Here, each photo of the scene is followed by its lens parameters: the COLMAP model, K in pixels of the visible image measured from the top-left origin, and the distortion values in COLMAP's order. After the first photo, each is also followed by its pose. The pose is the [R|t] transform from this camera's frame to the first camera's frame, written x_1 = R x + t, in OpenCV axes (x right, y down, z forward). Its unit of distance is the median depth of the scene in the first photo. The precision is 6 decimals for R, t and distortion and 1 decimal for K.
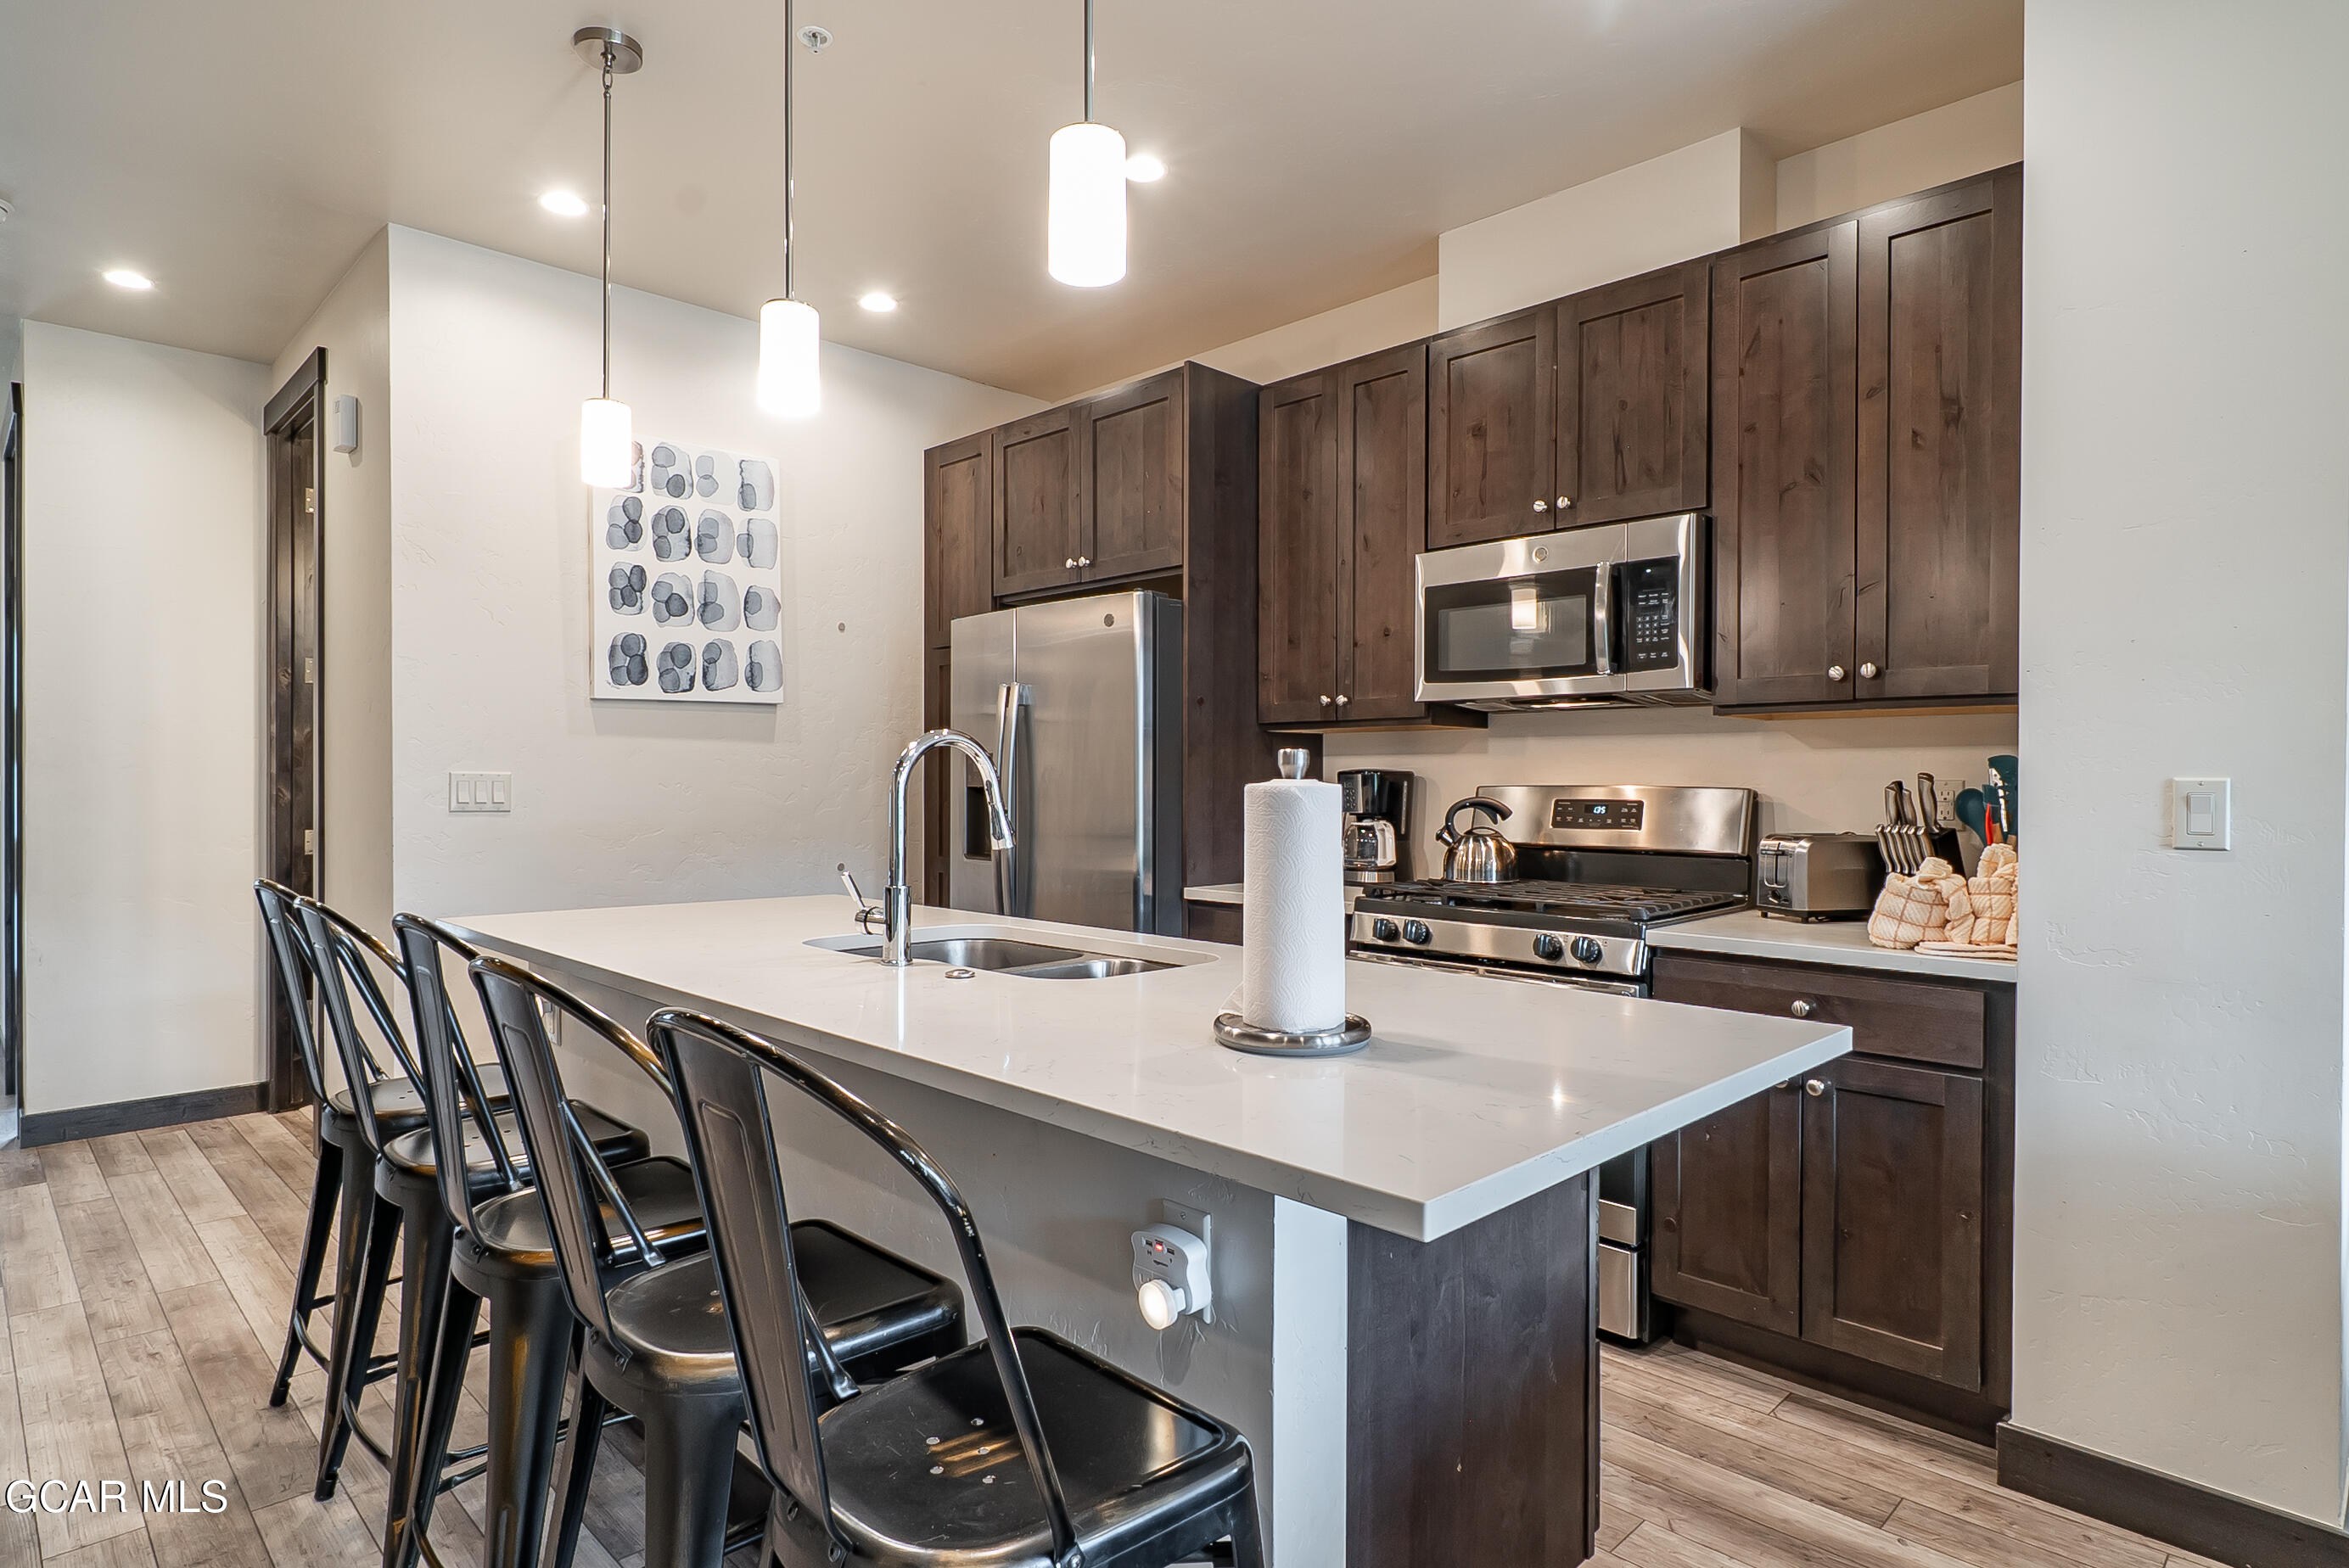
lens RADIAL K [[1252.9, 0, 1173.2], [0, 1252.9, 785.3], [0, 0, 1]] dist [0.000363, 0.000129]
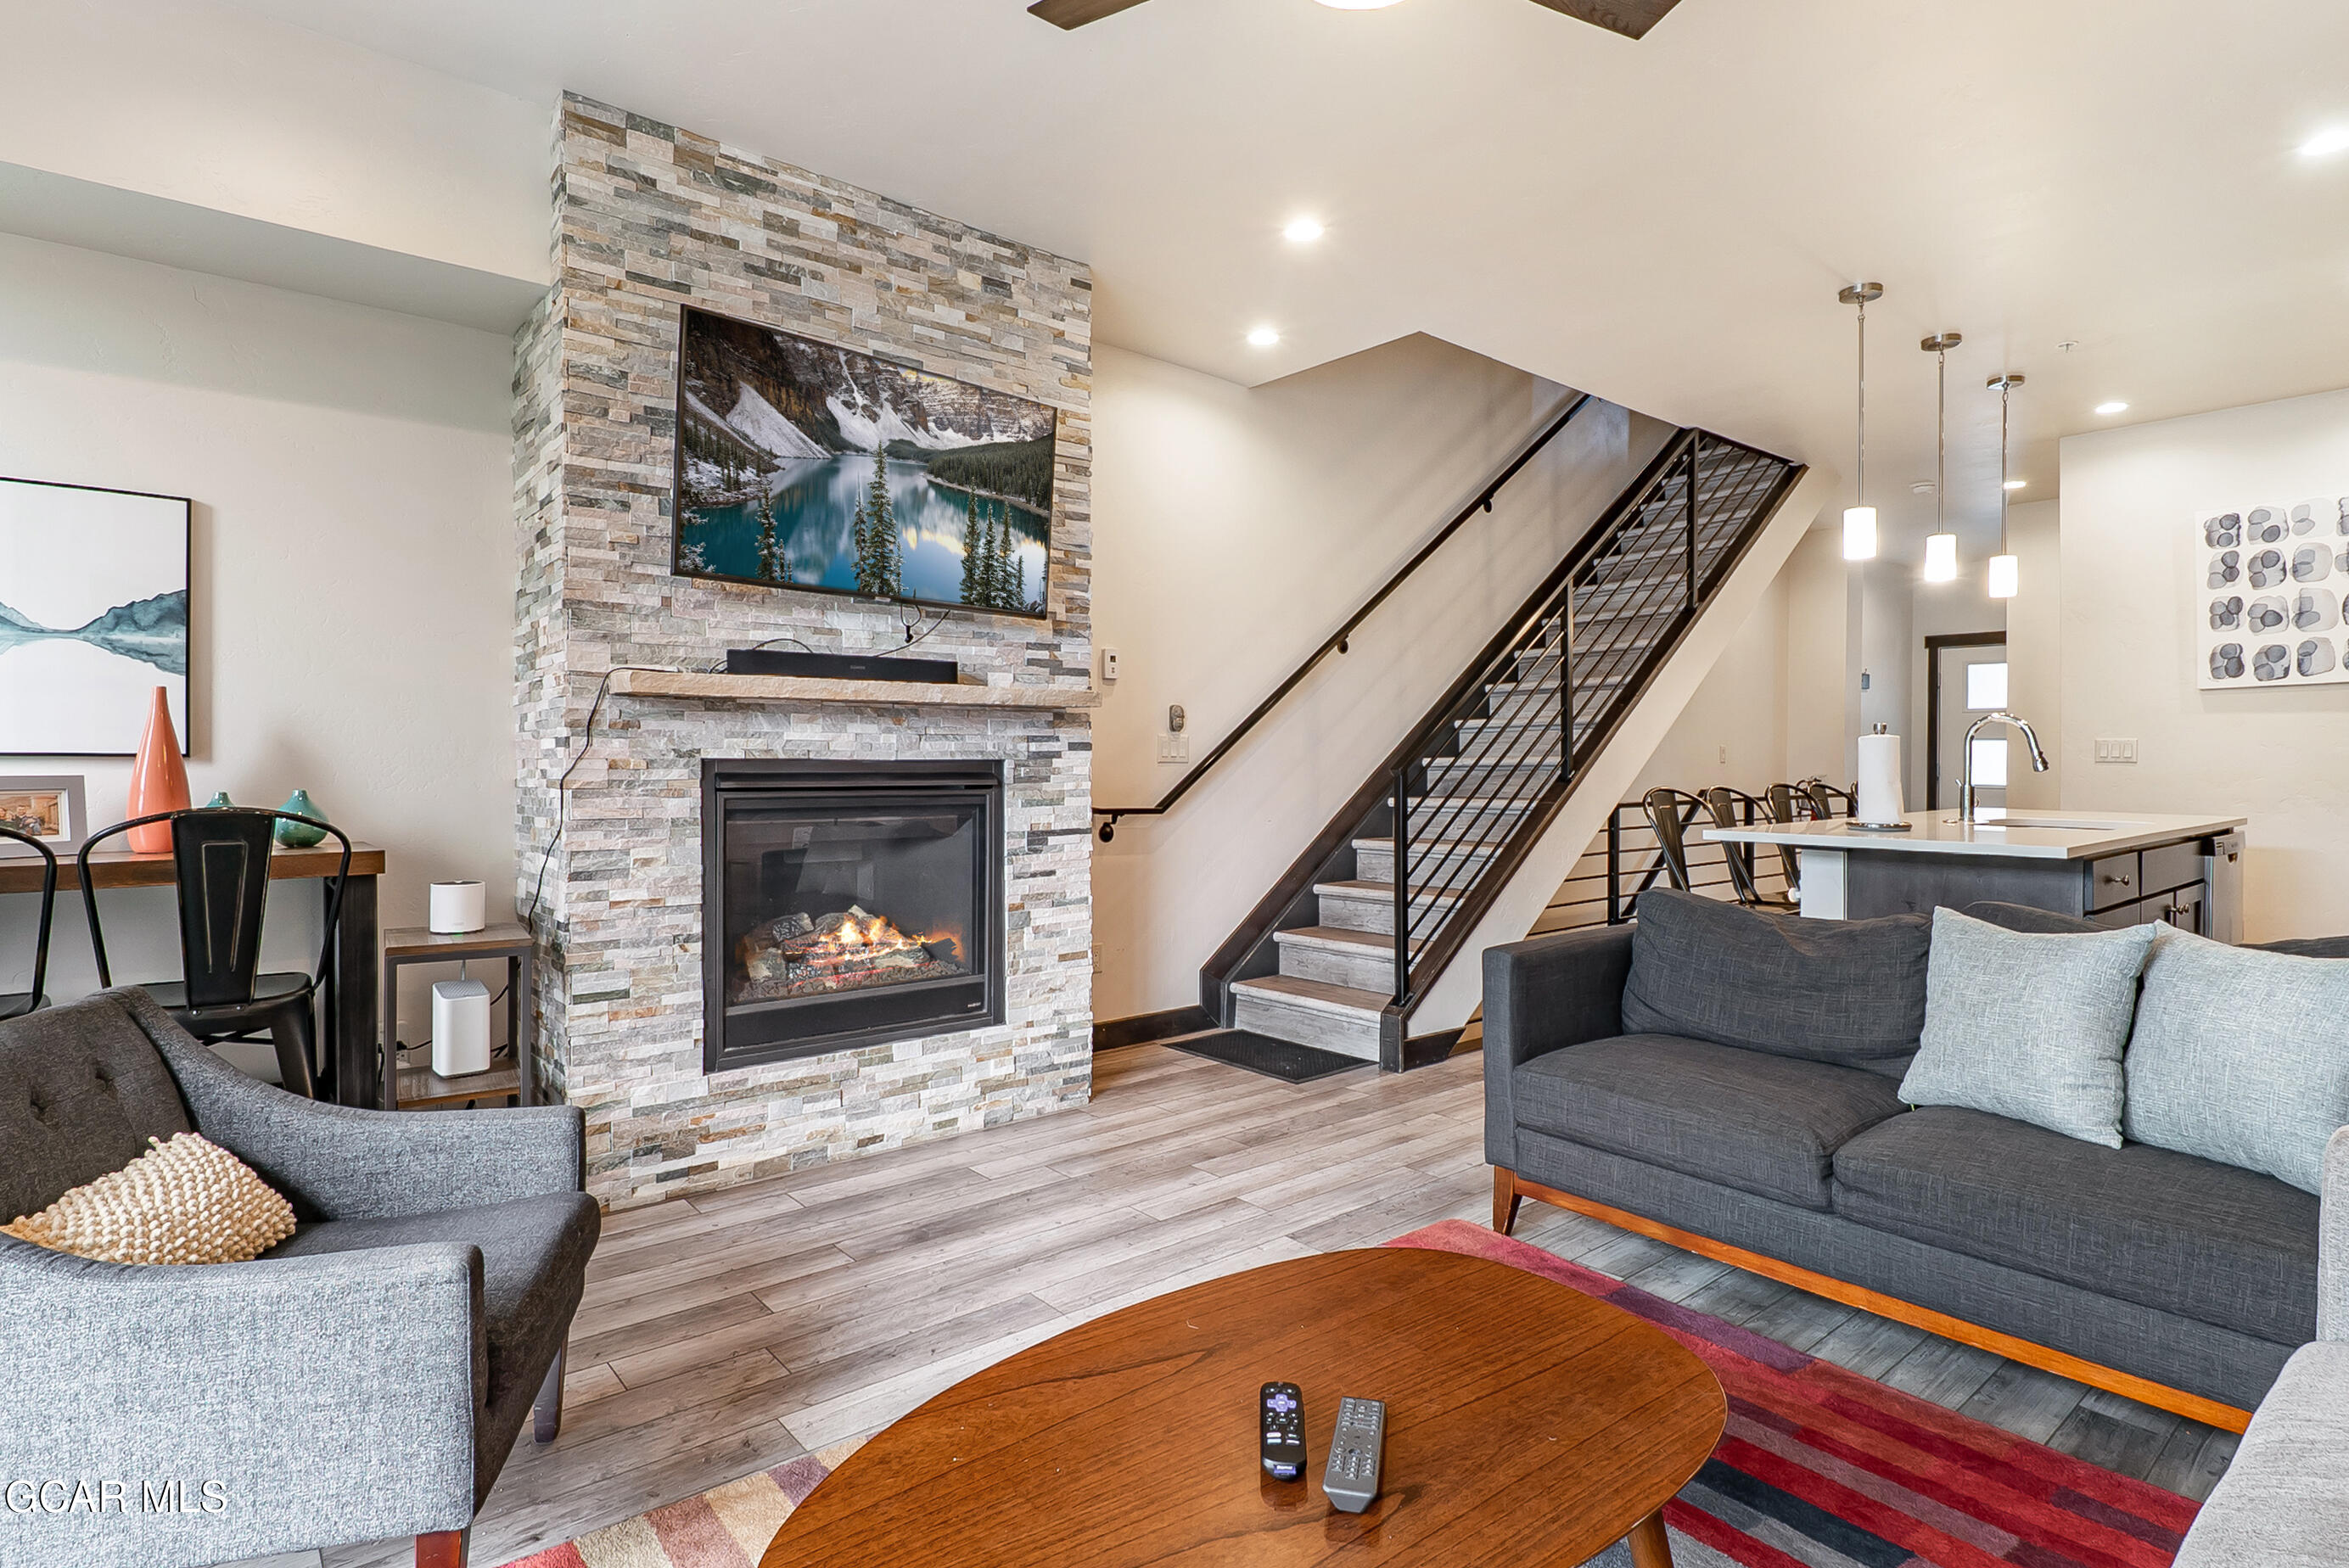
lens RADIAL K [[1119.9, 0, 1172.9], [0, 1119.9, 771.6], [0, 0, 1]] dist [-0.000611, -0.000259]
pose [[-0.108108, 0.007134, -0.994114, 0.998633], [-0.006149, 0.999950, 0.007844, 0.027156], [0.994120, 0.006961, -0.108059, -0.094488]]
